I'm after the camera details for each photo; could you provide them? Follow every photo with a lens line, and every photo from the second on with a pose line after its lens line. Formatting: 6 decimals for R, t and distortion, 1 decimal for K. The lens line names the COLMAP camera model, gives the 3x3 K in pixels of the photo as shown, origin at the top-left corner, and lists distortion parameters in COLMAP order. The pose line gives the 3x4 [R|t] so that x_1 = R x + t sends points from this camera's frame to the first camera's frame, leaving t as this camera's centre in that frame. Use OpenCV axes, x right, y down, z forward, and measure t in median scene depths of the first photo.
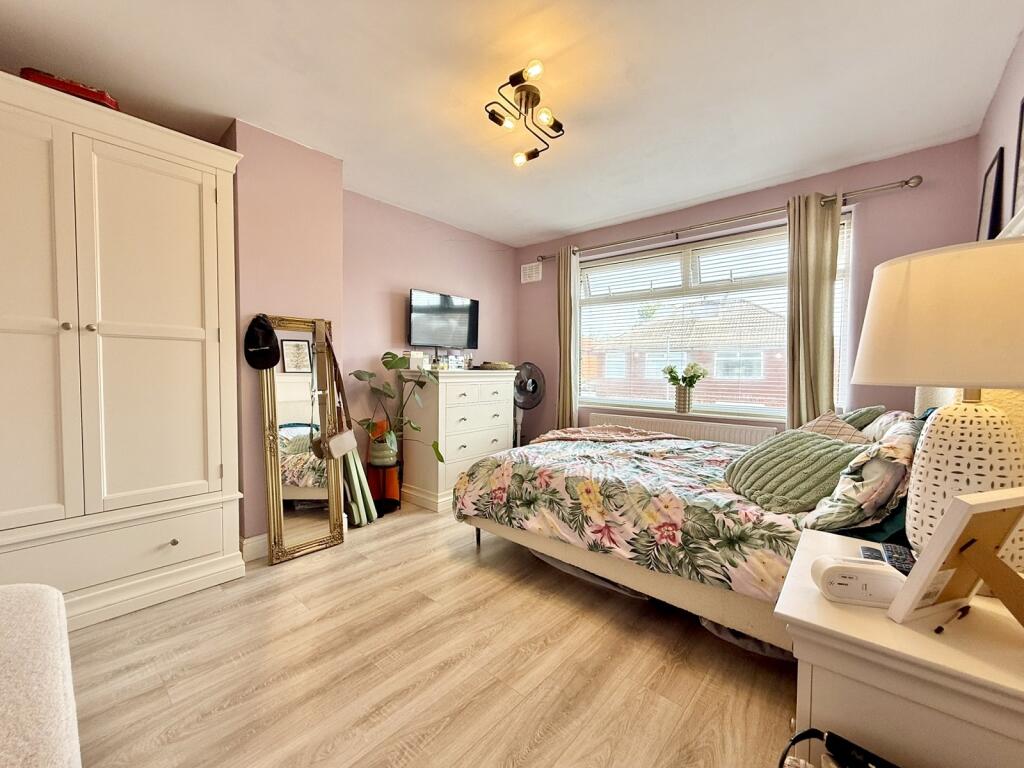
lens RADIAL K [[411.7, 0, 507.5], [0, 411.7, 380.3], [0, 0, 1]] dist [0.002932, -0.000502]
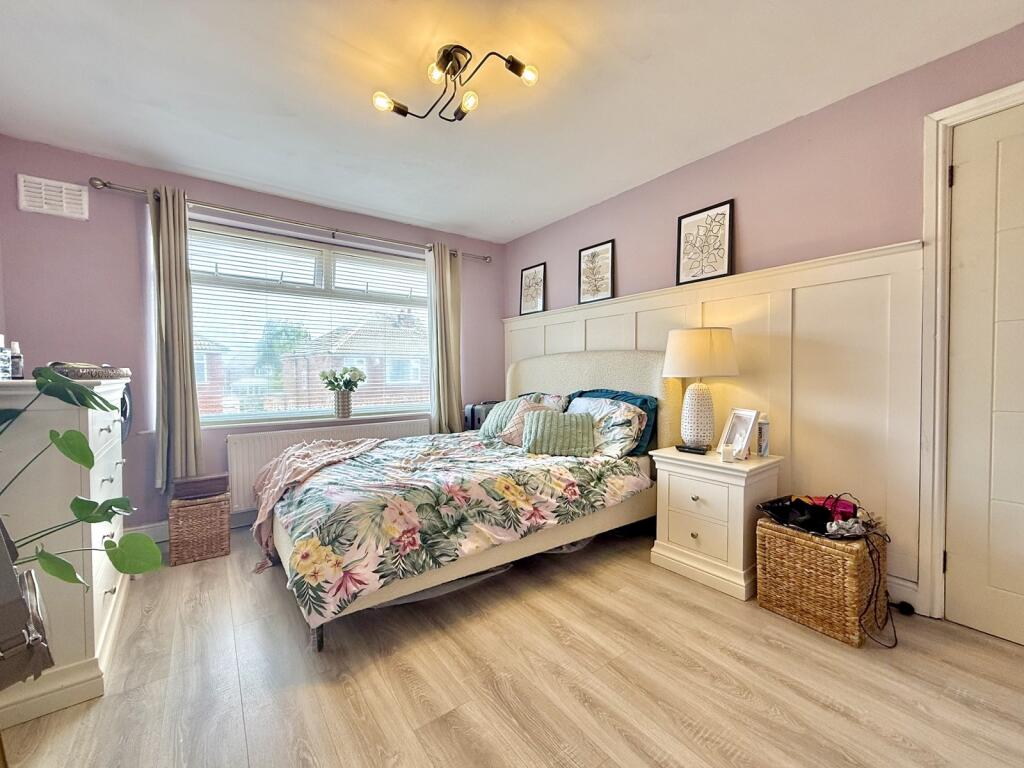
lens RADIAL K [[411.7, 0, 506.1], [0, 411.7, 381.1], [0, 0, 1]] dist [0.002932, -0.000502]
pose [[0.217712, -0.028344, 0.975601, -0.781665], [0.035767, 0.999139, 0.021046, -0.026956], [-0.975358, 0.030313, 0.218538, 0.710220]]
